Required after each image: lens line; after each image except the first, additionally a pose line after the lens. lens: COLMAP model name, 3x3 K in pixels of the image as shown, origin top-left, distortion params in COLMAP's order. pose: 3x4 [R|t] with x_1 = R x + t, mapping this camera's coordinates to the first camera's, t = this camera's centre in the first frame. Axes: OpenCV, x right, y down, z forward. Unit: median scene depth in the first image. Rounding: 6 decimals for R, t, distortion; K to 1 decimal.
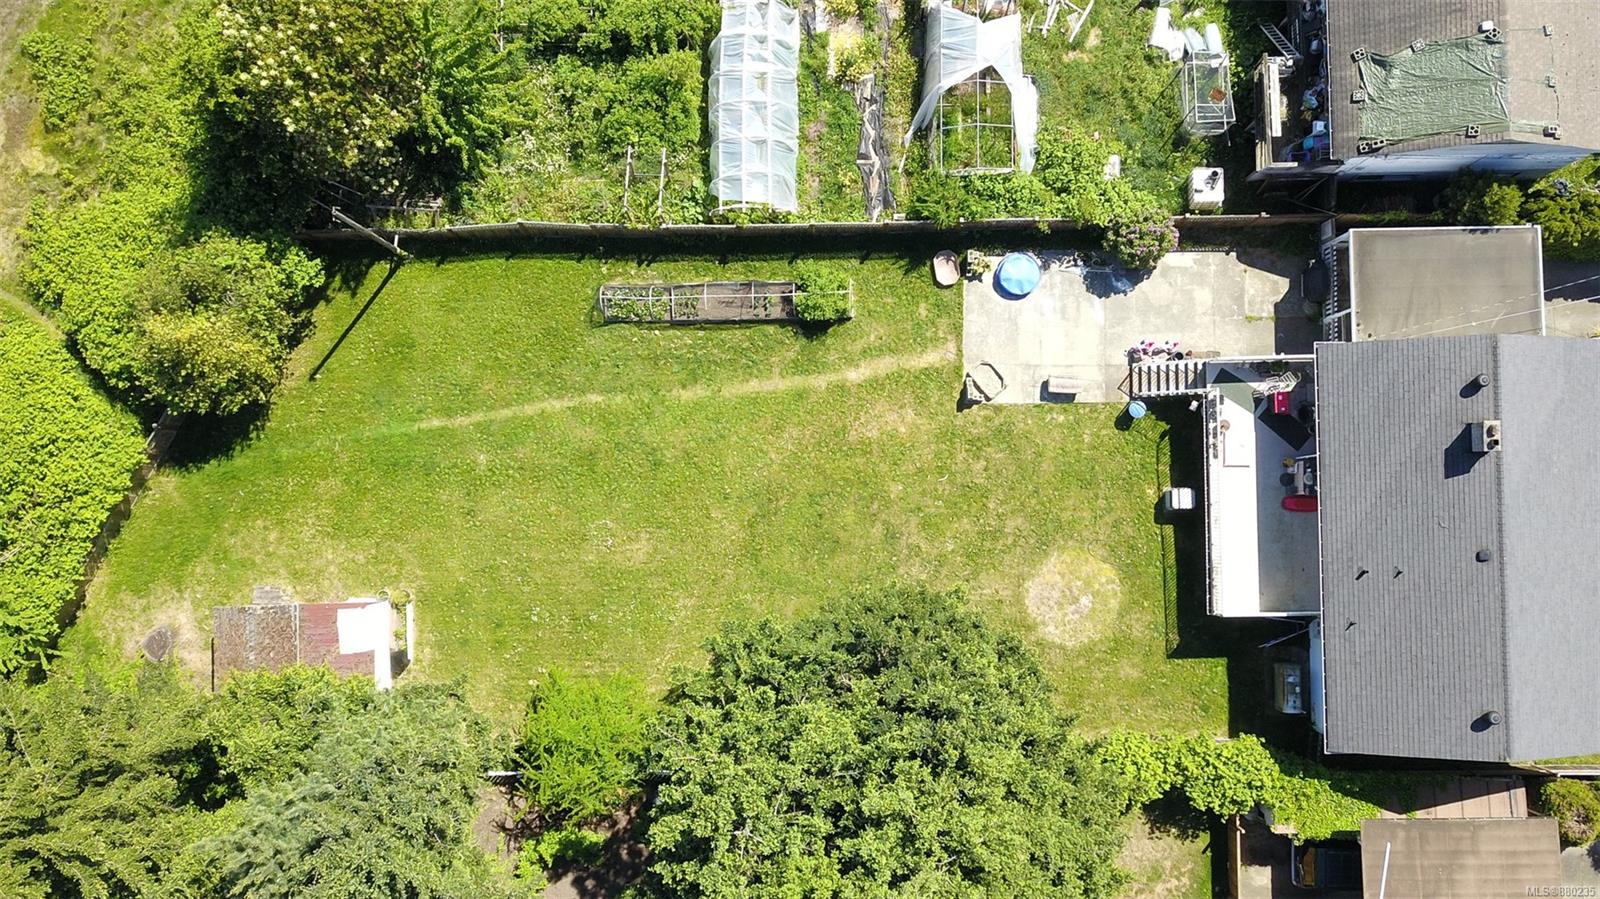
lens RADIAL K [[1191.8, 0, 800.0], [0, 1191.8, 449.5], [0, 0, 1]] dist [-0.012677, -0.012290]
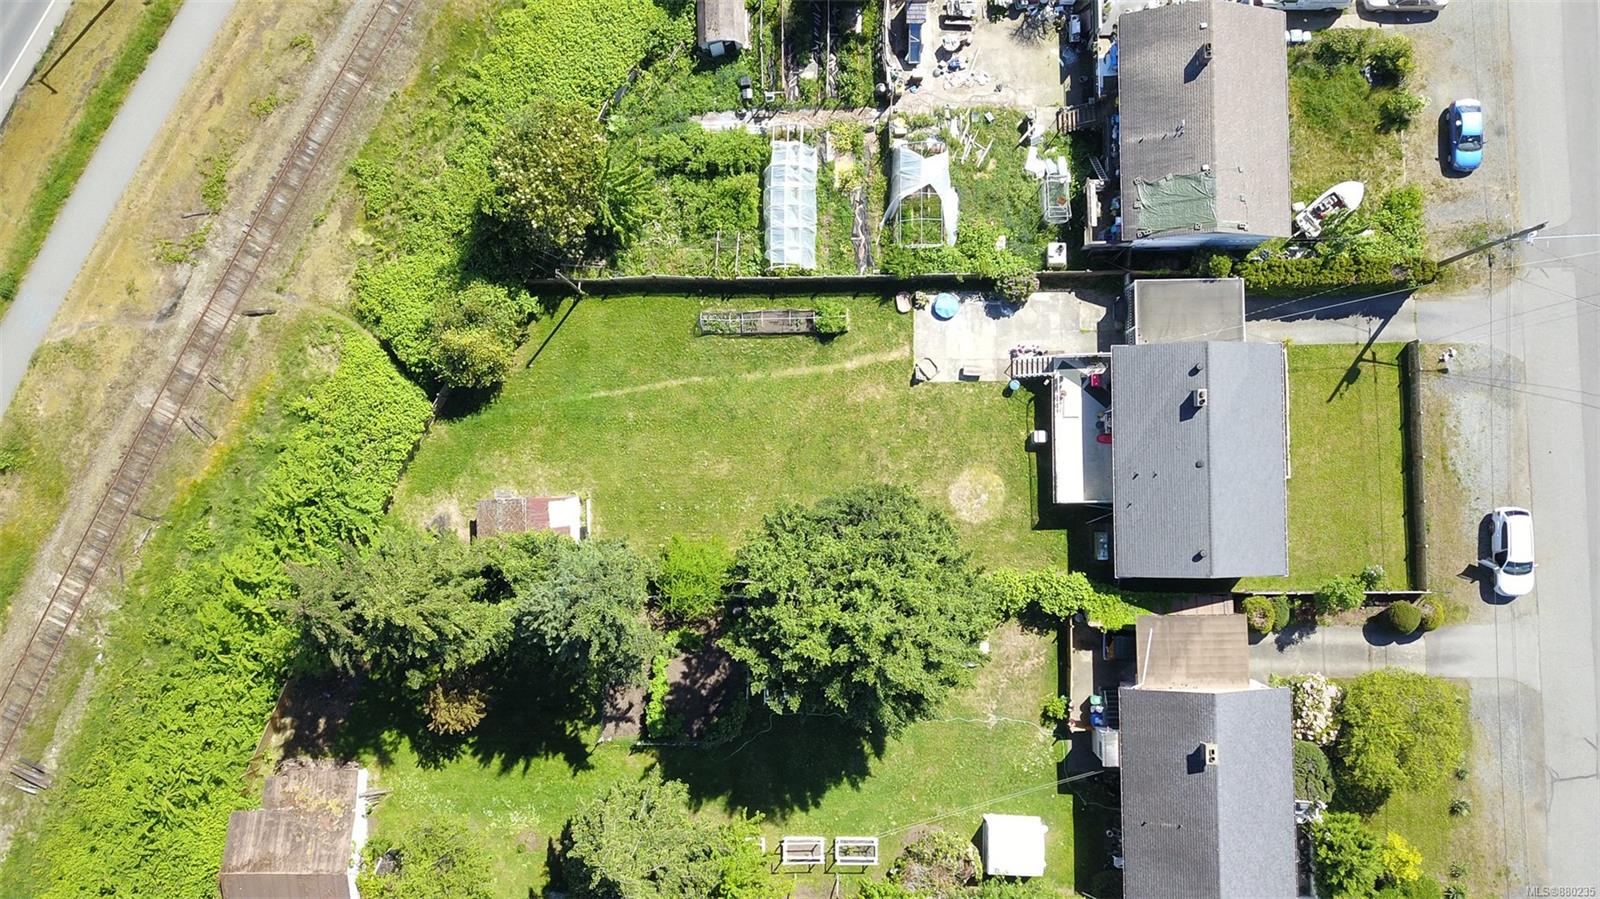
lens RADIAL K [[1191.8, 0, 800.0], [0, 1191.8, 449.5], [0, 0, 1]] dist [-0.012677, -0.012290]
pose [[0.999999, -0.000118, -0.001578, -0.022750], [0.000118, 1.000000, -0.000235, 0.058954], [0.001578, 0.000235, 0.999999, -0.704201]]
